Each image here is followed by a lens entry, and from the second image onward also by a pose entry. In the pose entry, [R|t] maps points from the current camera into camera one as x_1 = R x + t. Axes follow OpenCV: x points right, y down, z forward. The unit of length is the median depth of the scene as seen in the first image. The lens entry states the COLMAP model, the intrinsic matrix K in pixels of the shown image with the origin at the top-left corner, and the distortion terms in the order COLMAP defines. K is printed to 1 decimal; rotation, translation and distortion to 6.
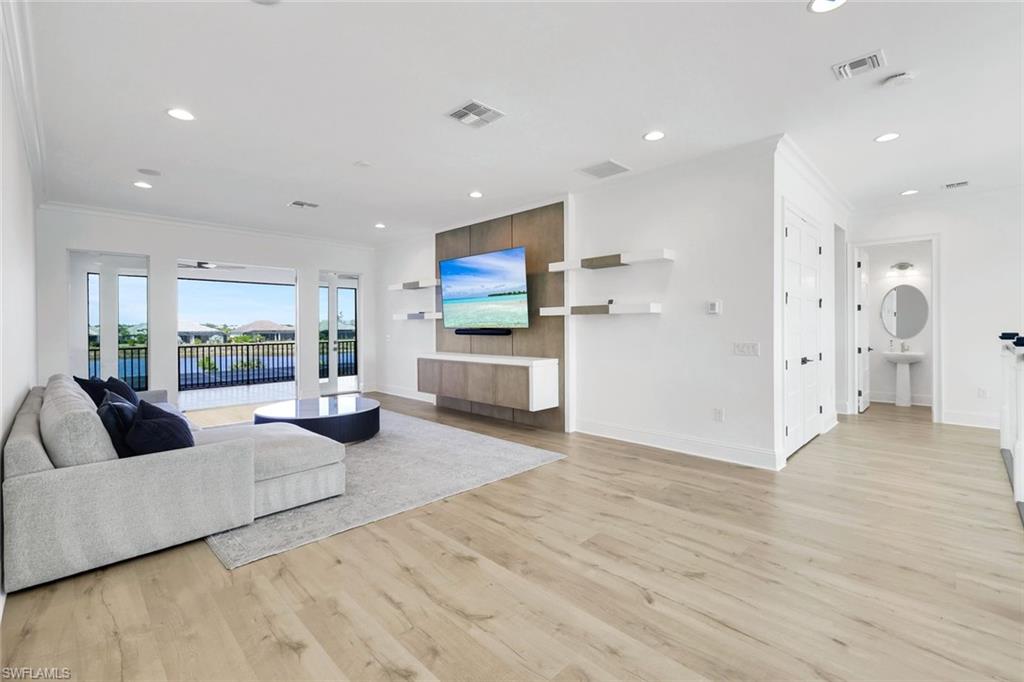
lens RADIAL K [[443.6, 0, 508.4], [0, 443.6, 332.1], [0, 0, 1]] dist [0.000809, 0.000261]
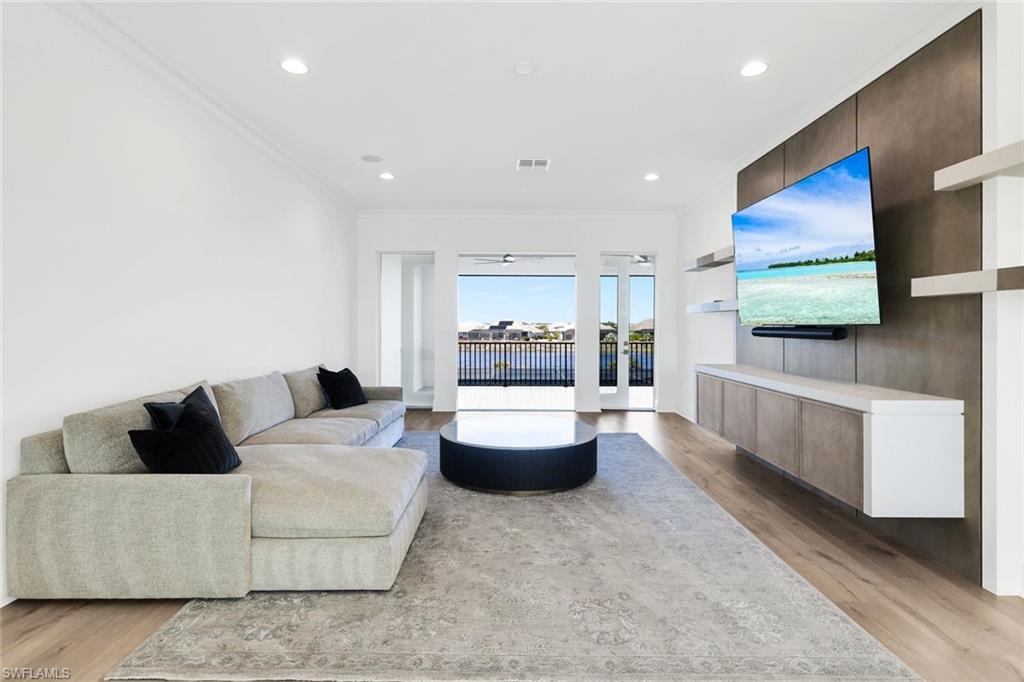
lens RADIAL K [[495.0, 0, 517.6], [0, 495.0, 327.4], [0, 0, 1]] dist [0.002855, -0.001349]
pose [[0.712123, 0.010744, -0.701973, 0.131140], [-0.017223, 0.999849, -0.002169, 0.000691], [0.701844, 0.013634, 0.712200, 0.363928]]
